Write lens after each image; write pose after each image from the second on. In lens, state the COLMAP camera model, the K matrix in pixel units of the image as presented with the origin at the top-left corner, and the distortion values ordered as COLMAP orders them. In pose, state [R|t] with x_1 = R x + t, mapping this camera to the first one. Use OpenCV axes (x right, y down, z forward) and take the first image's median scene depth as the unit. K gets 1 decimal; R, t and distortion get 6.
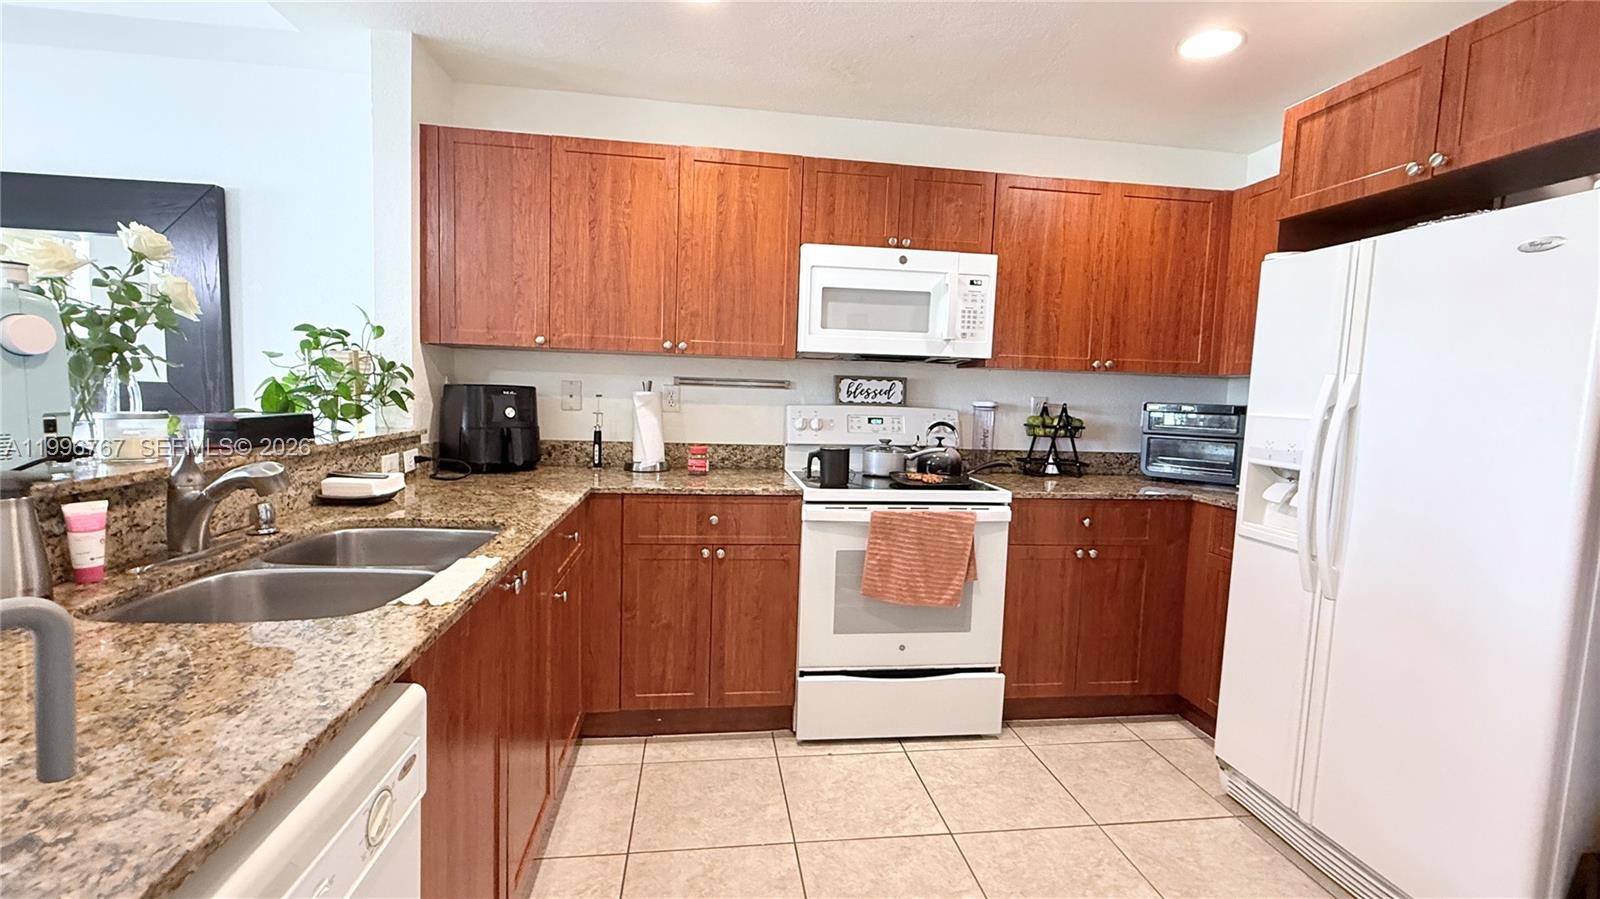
lens RADIAL K [[688.3, 0, 801.5], [0, 688.3, 453.2], [0, 0, 1]] dist [-0.001506, 0.000211]
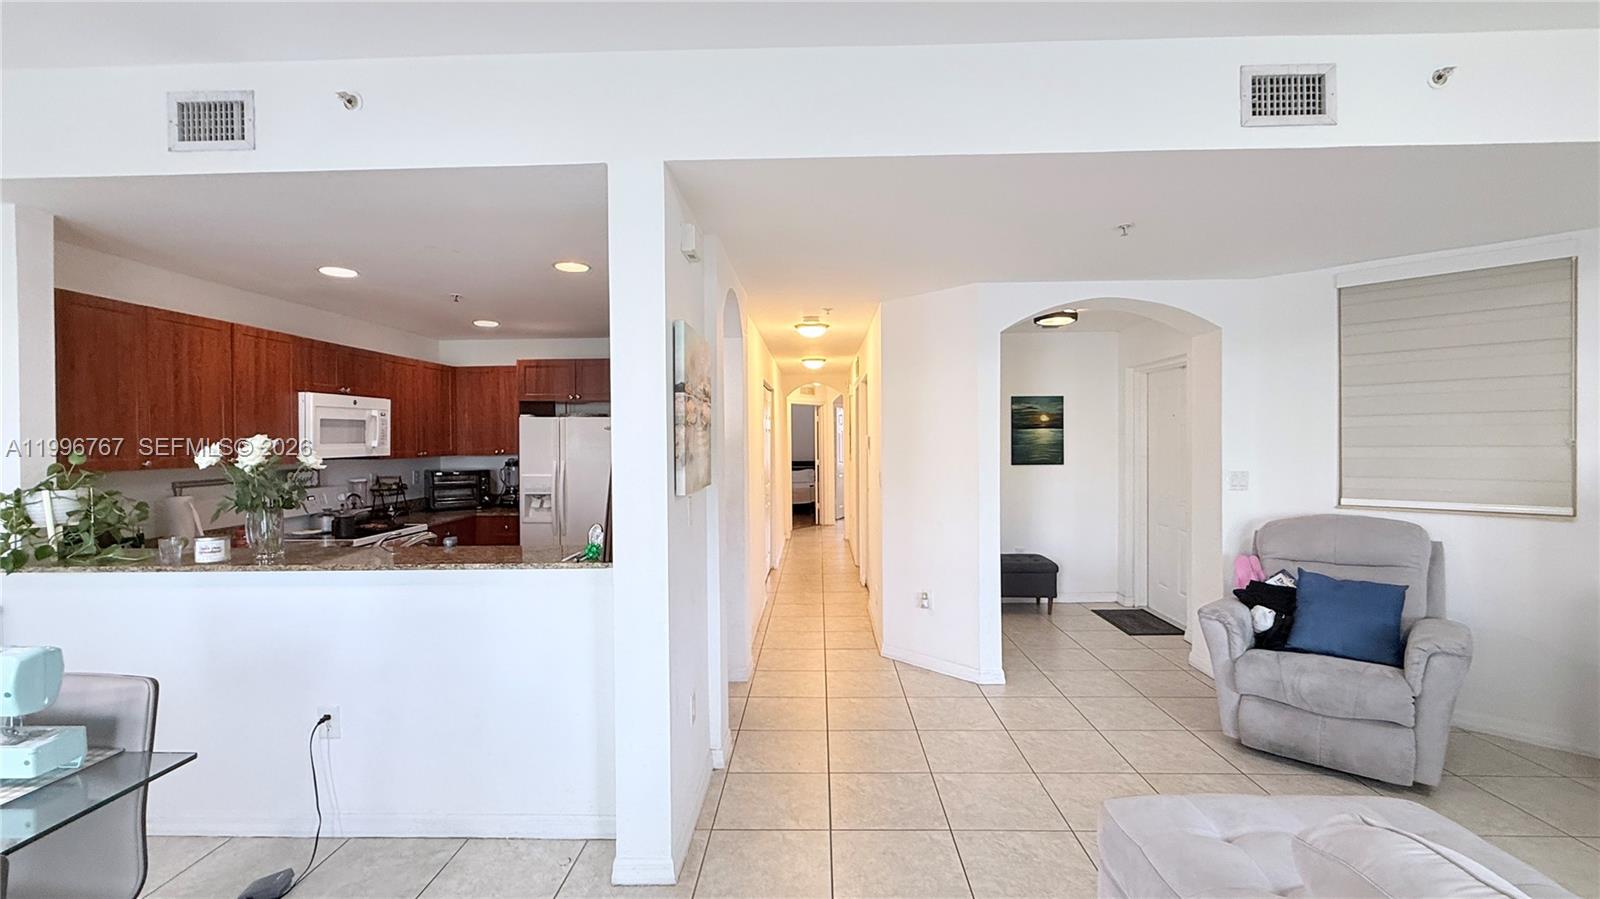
lens RADIAL K [[688.3, 0, 802.5], [0, 688.3, 448.6], [0, 0, 1]] dist [-0.001506, 0.000211]
pose [[0.157529, -0.048539, 0.986321, -1.380381], [0.101460, 0.994301, 0.032727, -0.108115], [-0.982288, 0.094917, 0.161556, -0.369988]]
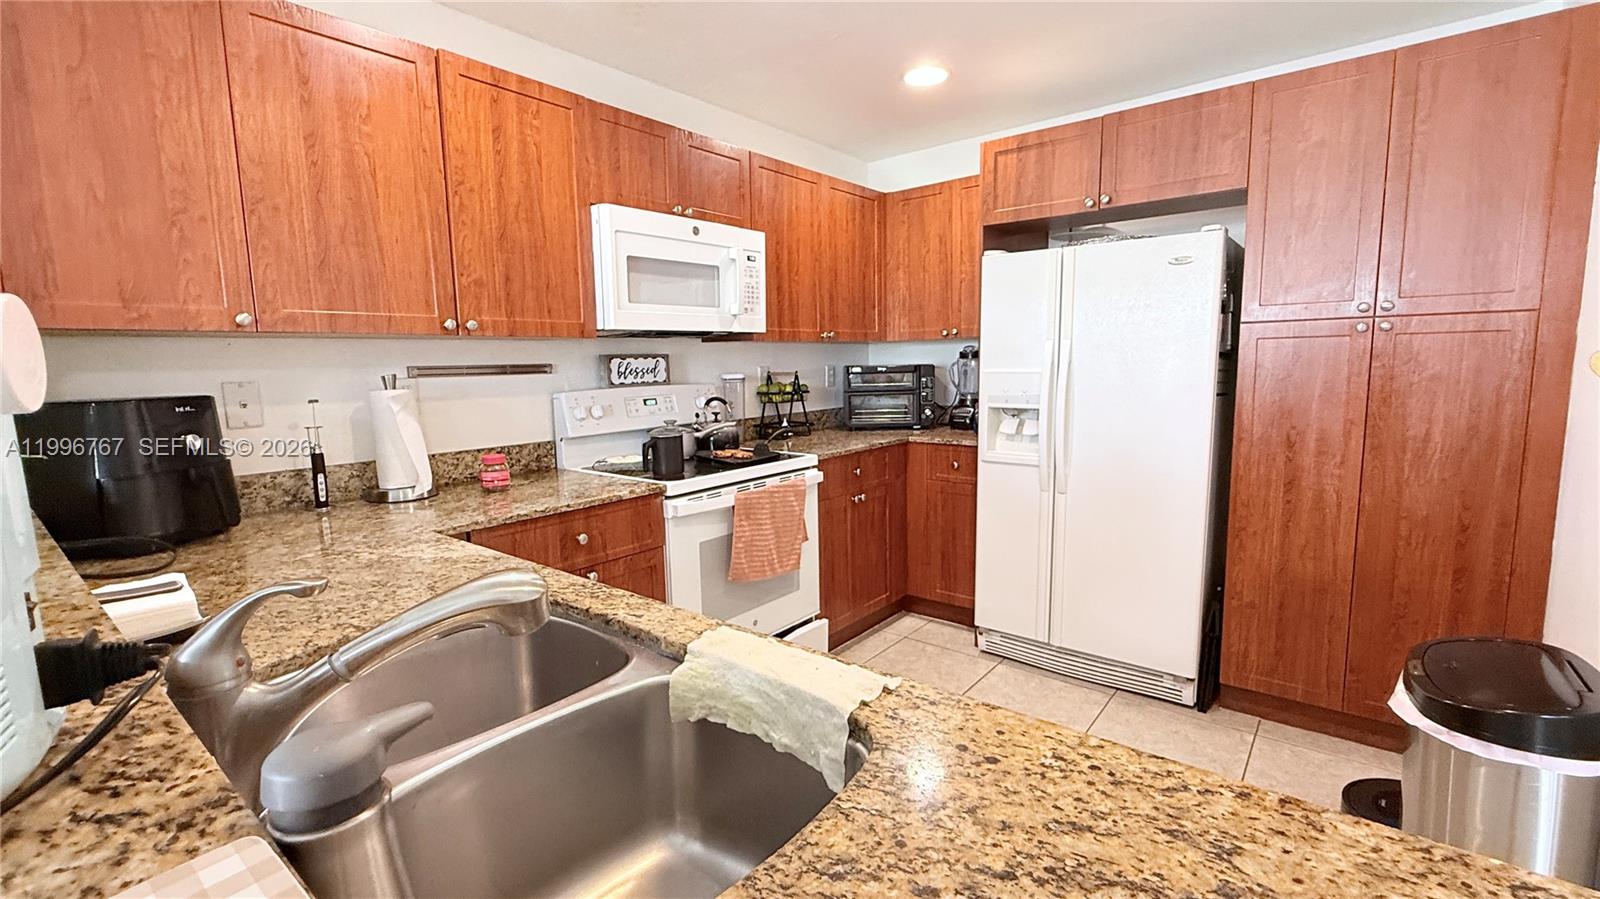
lens RADIAL K [[688.3, 0, 792.4], [0, 688.3, 453.7], [0, 0, 1]] dist [-0.001506, 0.000211]
pose [[0.735426, -0.139277, 0.663137, -0.429133], [0.106663, 0.990242, 0.089688, -0.045927], [-0.669157, 0.004773, 0.743106, 0.201725]]
